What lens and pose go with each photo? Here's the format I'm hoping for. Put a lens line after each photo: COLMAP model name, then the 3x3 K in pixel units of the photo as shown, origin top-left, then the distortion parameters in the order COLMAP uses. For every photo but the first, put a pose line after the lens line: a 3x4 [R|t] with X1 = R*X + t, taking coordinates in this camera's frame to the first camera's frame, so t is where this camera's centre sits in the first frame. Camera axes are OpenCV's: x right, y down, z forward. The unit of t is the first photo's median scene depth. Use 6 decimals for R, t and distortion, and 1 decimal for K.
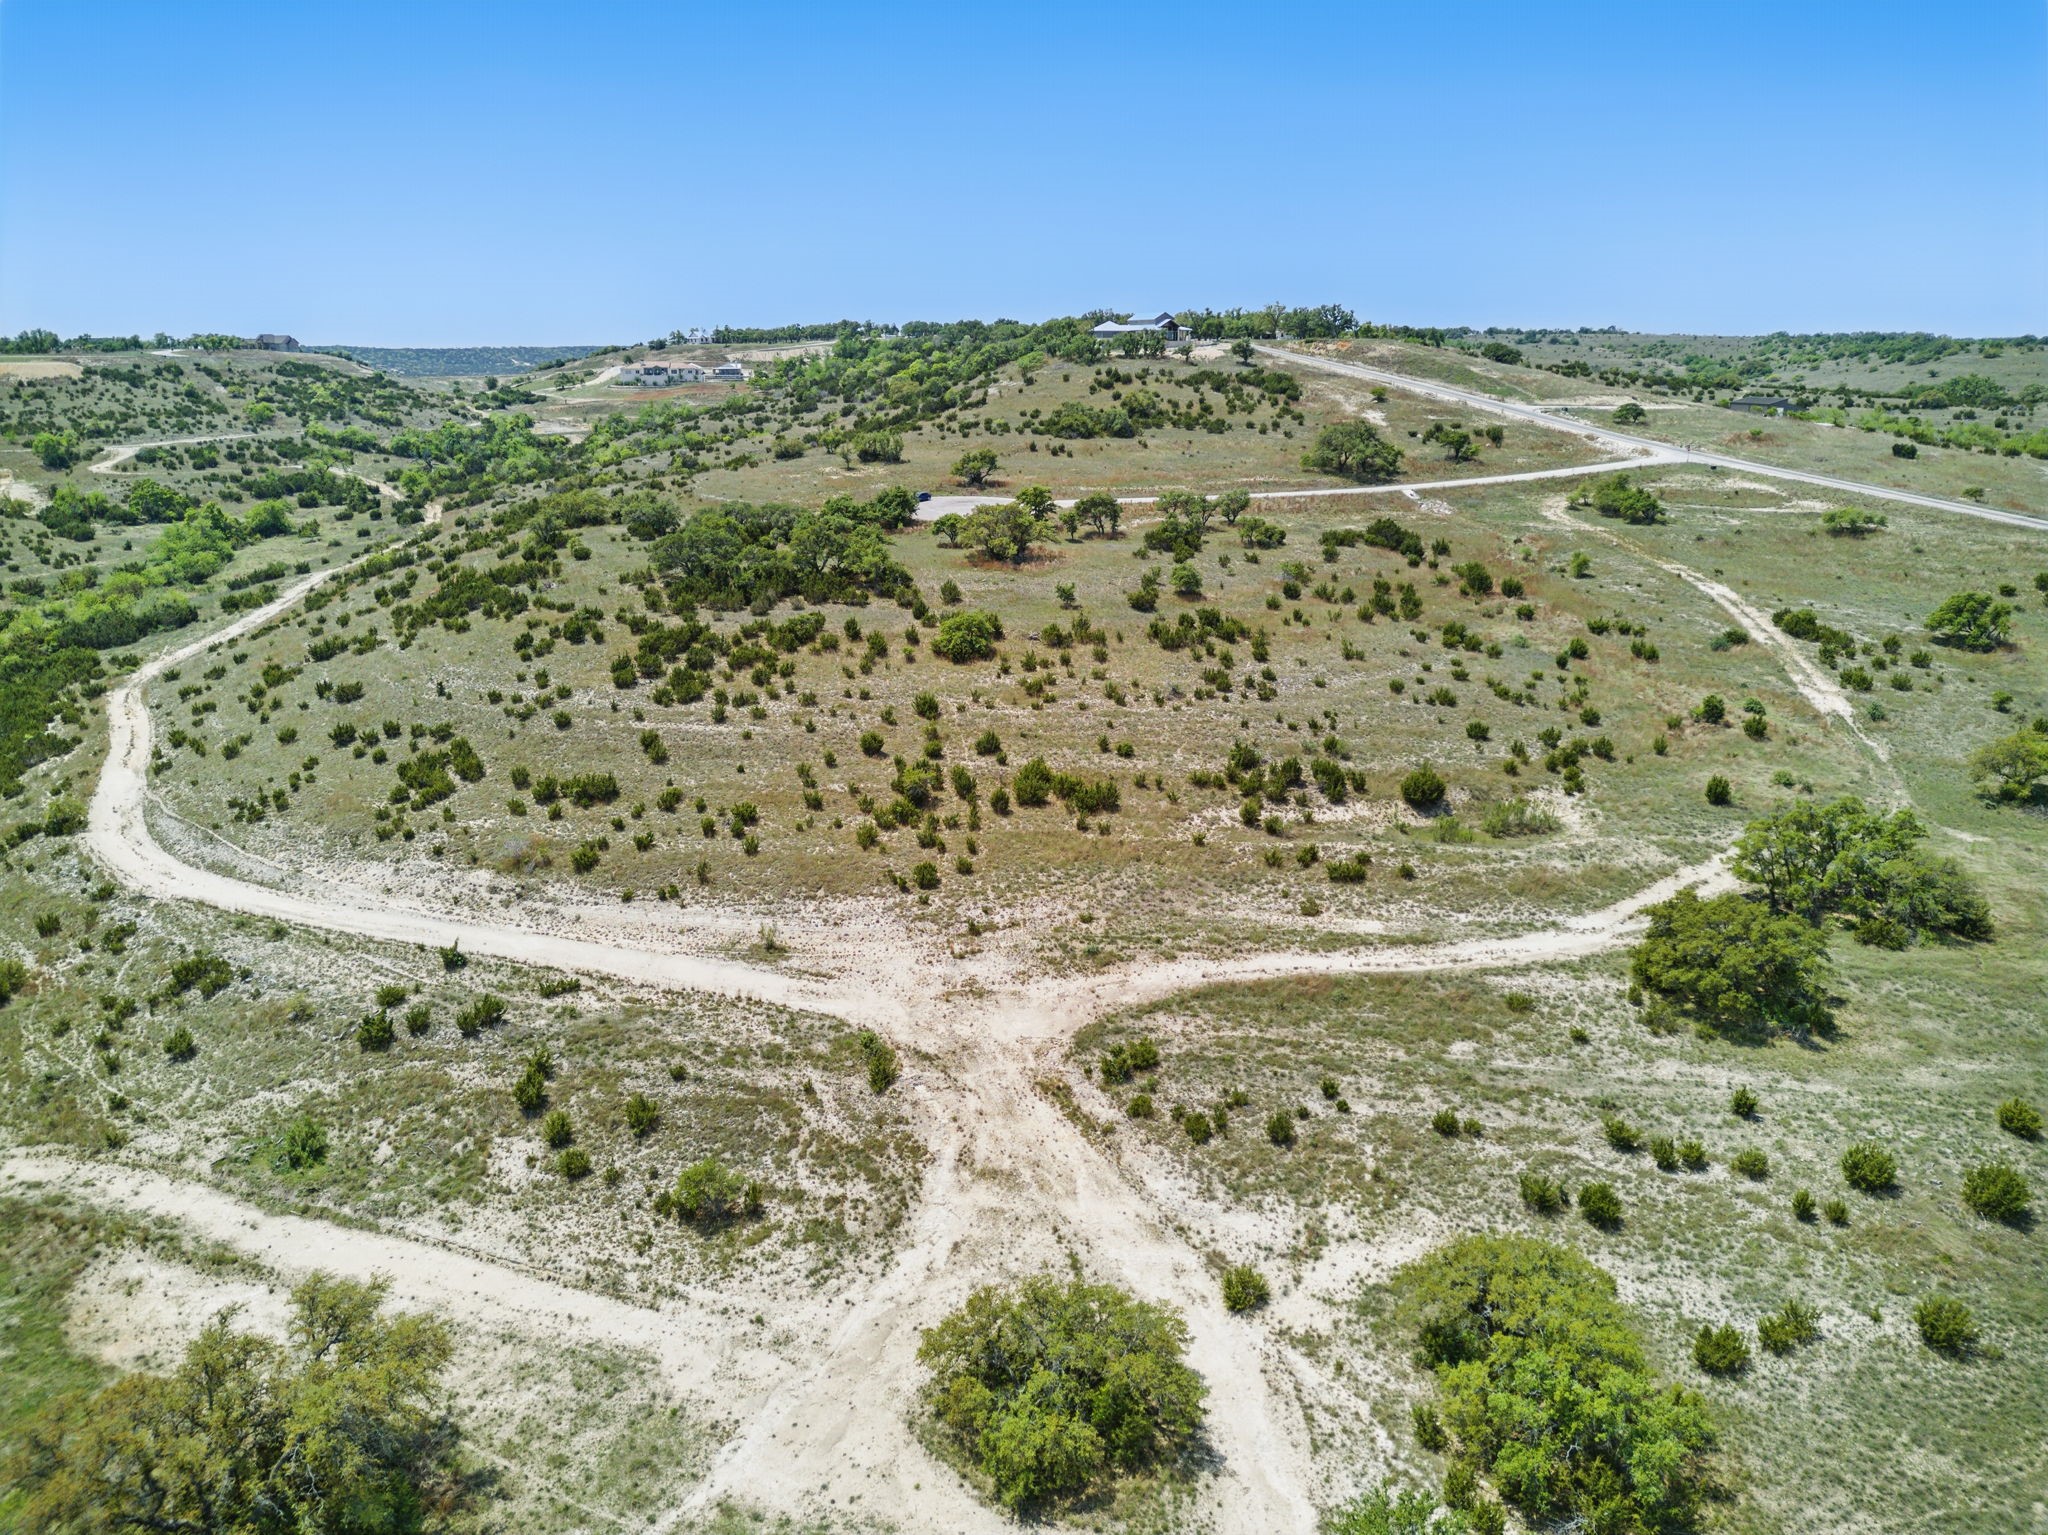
lens RADIAL K [[1475.0, 0, 1024.6], [0, 1475.0, 766.5], [0, 0, 1]] dist [0.015113, -0.040420]
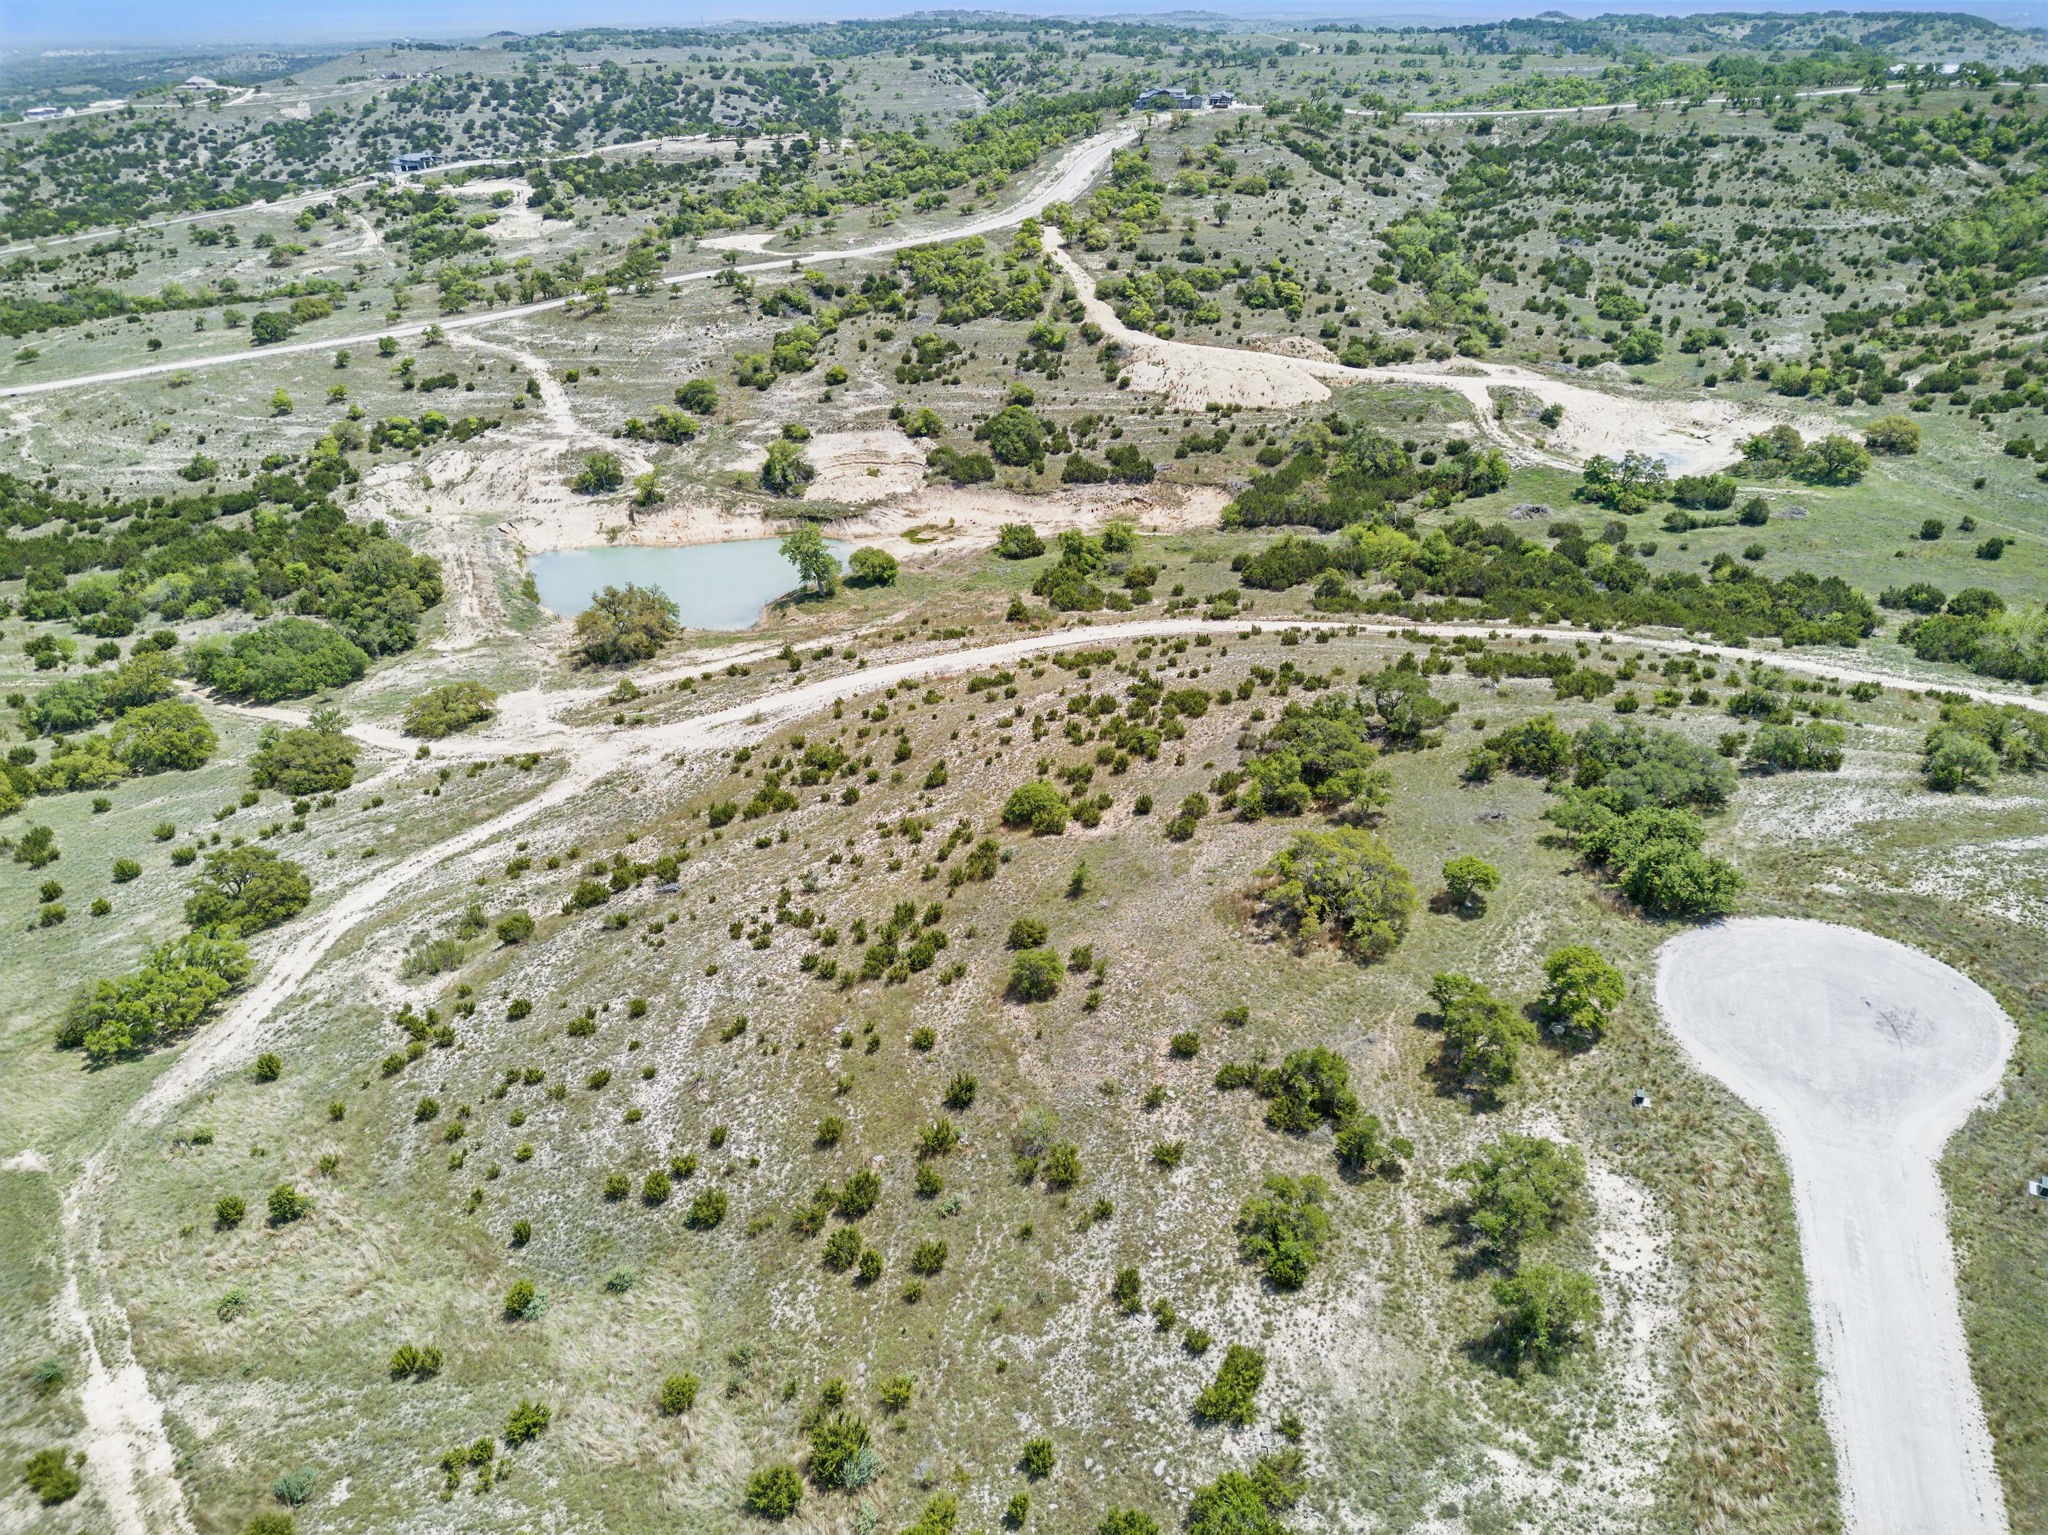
lens RADIAL K [[1475.0, 0, 1024.6], [0, 1475.0, 766.5], [0, 0, 1]] dist [0.015113, -0.040420]
pose [[-0.628444, 0.373536, -0.682297, 0.848161], [-0.196296, 0.772605, 0.603779, -0.956162], [0.752679, 0.513374, -0.412215, 1.903687]]
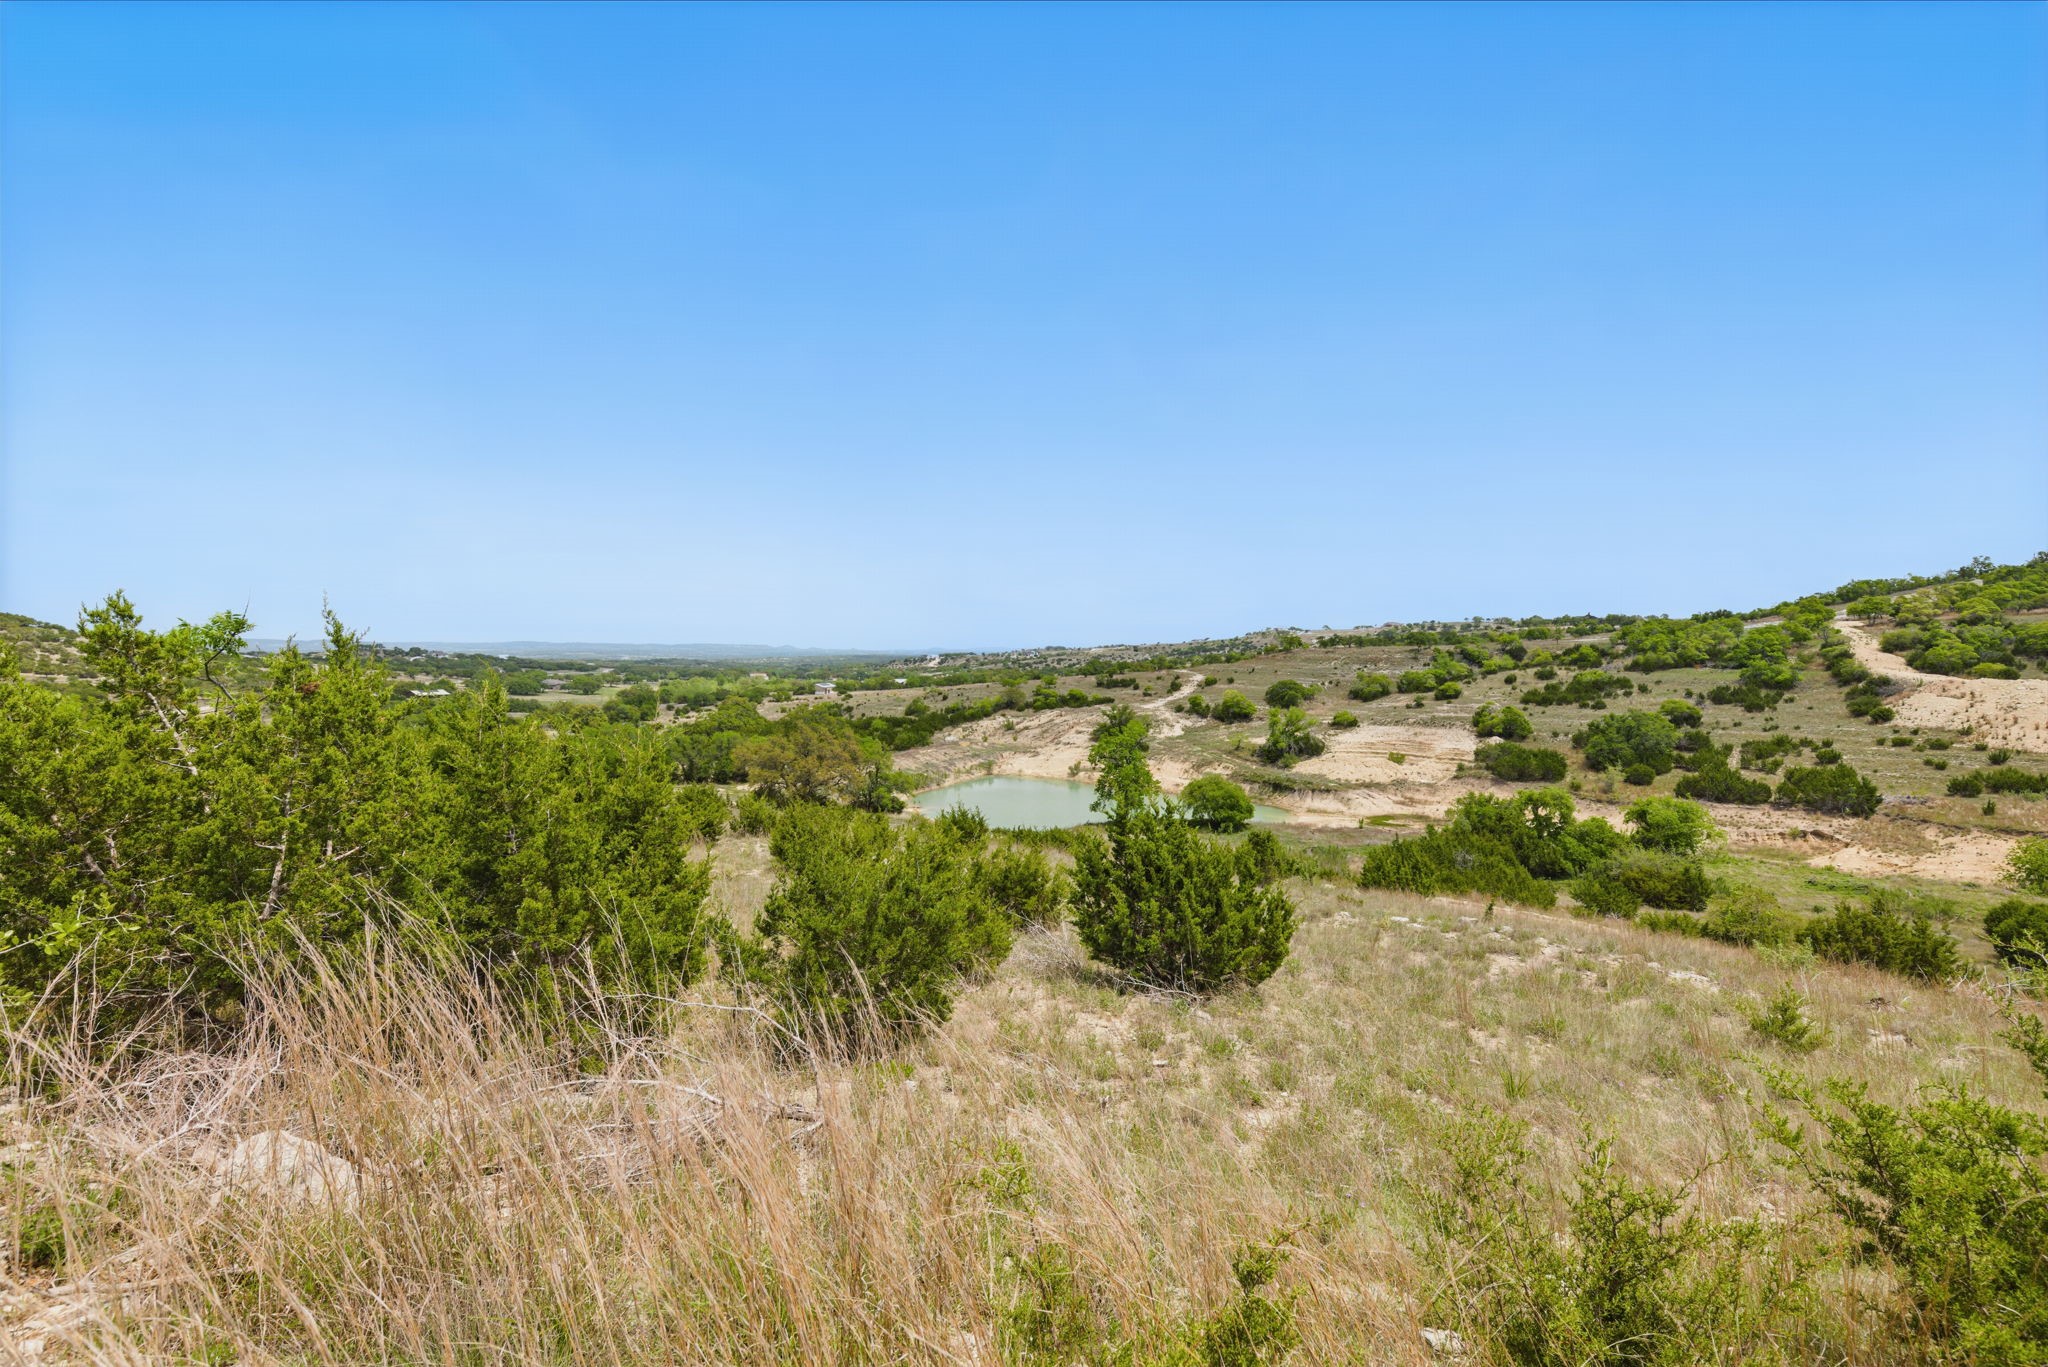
lens RADIAL K [[903.9, 0, 1019.4], [0, 903.9, 682.9], [0, 0, 1]] dist [-0.010269, 0.000244]
pose [[-0.998636, 0.009139, -0.051401, -0.464845], [-0.007318, 0.950332, 0.311151, -0.159585], [0.051692, 0.311103, -0.948970, 1.455390]]
